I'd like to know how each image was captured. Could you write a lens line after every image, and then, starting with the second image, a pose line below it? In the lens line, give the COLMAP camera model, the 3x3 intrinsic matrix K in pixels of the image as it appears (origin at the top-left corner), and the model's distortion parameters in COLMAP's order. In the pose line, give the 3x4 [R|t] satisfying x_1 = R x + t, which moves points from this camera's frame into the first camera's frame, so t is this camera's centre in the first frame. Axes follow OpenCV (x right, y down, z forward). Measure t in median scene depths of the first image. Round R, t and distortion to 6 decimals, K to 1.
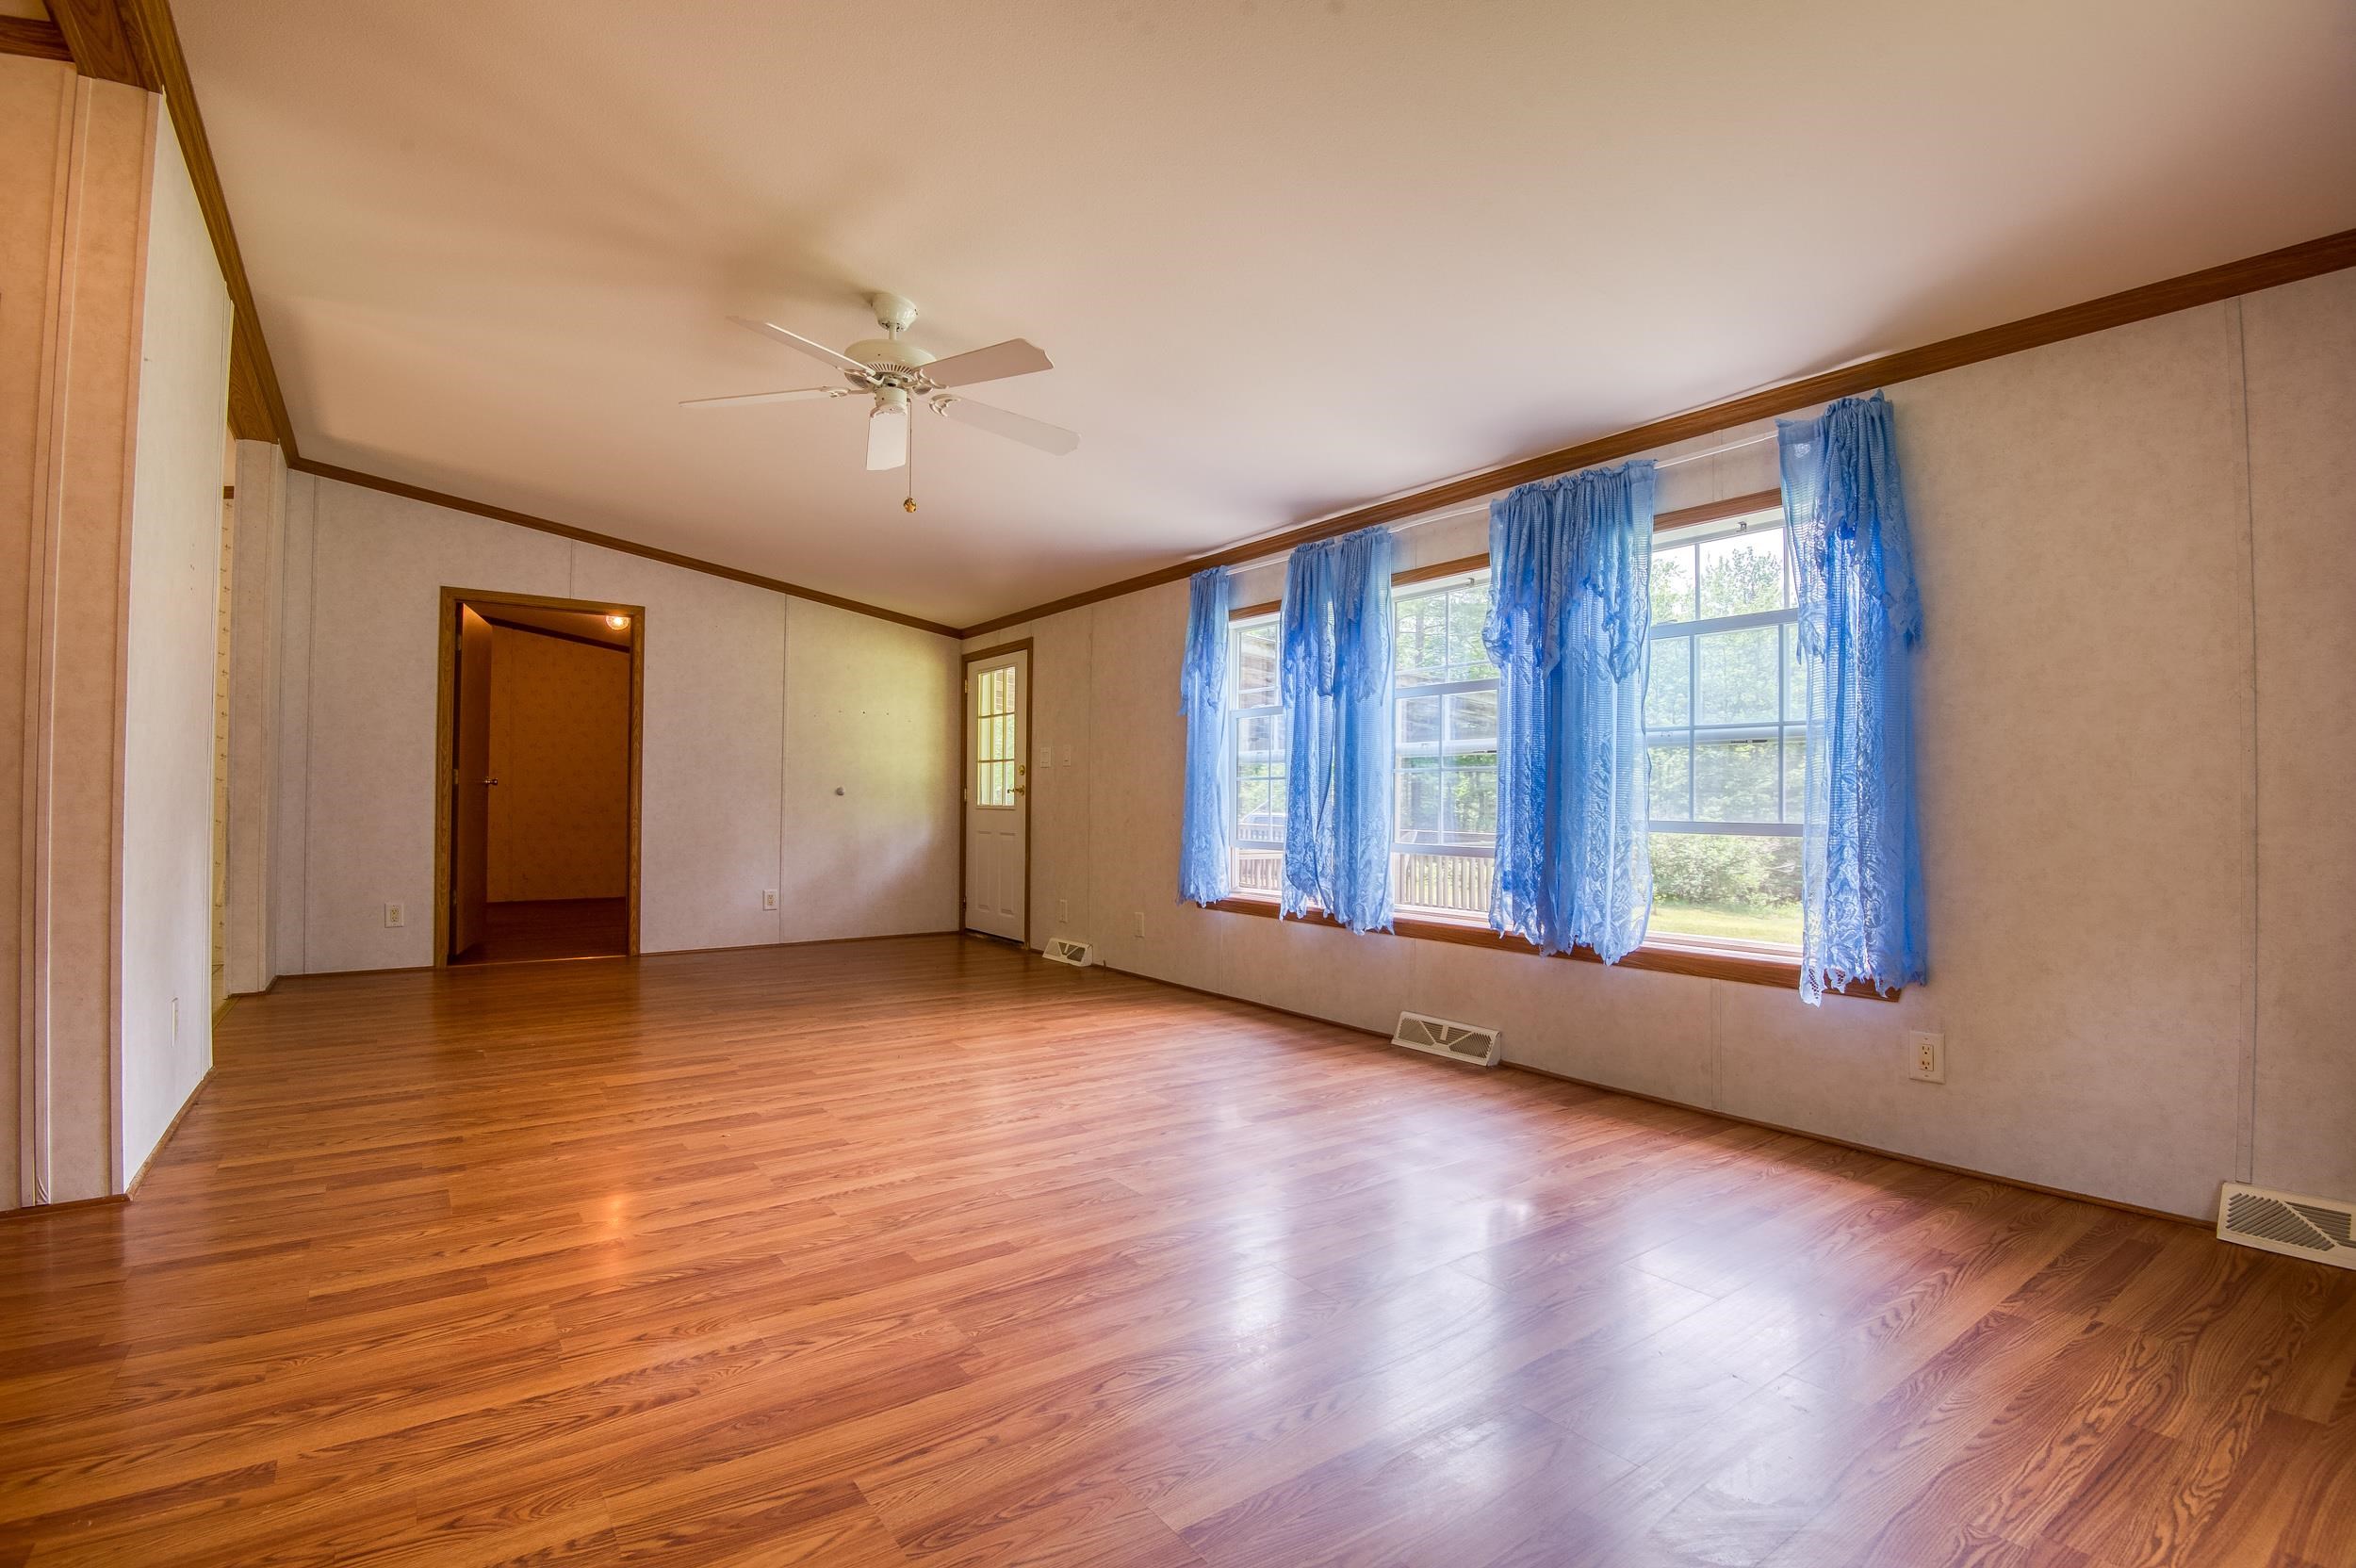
lens RADIAL K [[1113.2, 0, 1164.3], [0, 1113.2, 777.7], [0, 0, 1]] dist [-0.004112, -0.024564]
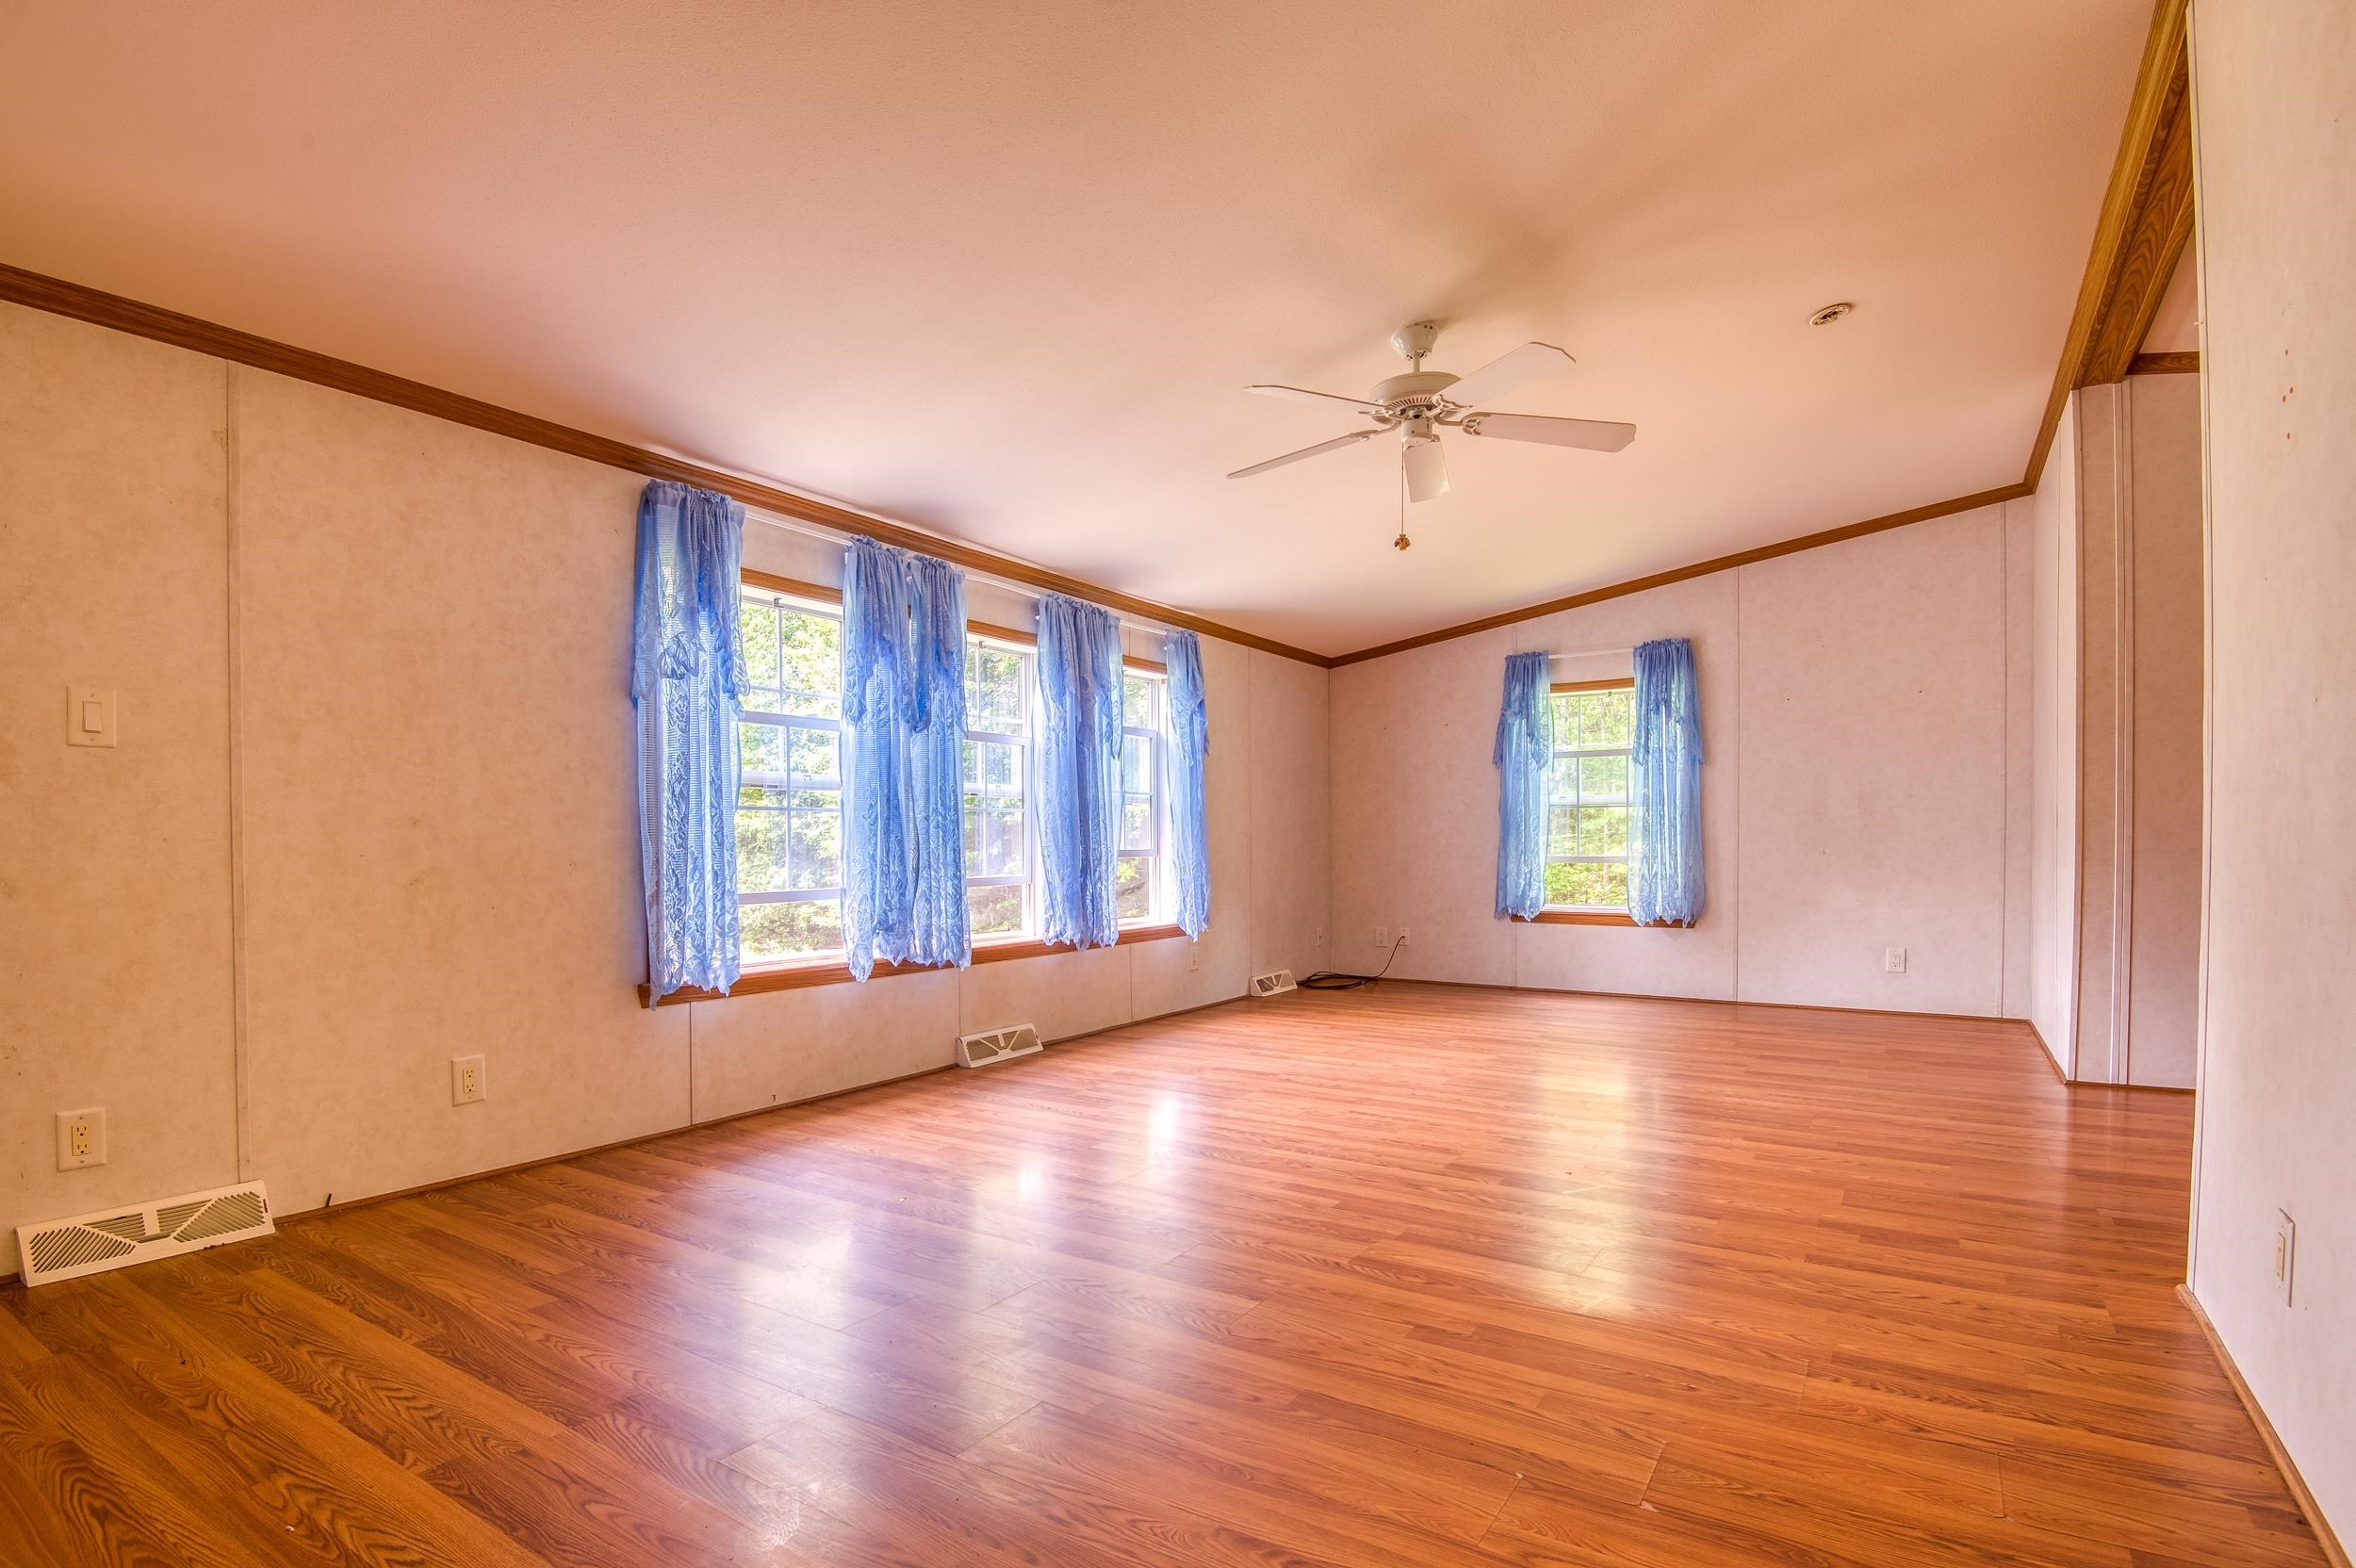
lens RADIAL K [[1111.0, 0, 1176.1], [0, 1111.0, 867.8], [0, 0, 1]] dist [-0.026698, -0.000358]
pose [[-0.366130, -0.030678, 0.930058, -1.090074], [-0.023121, 0.999448, 0.023865, 0.026384], [-0.930277, -0.012766, -0.366637, 1.560416]]
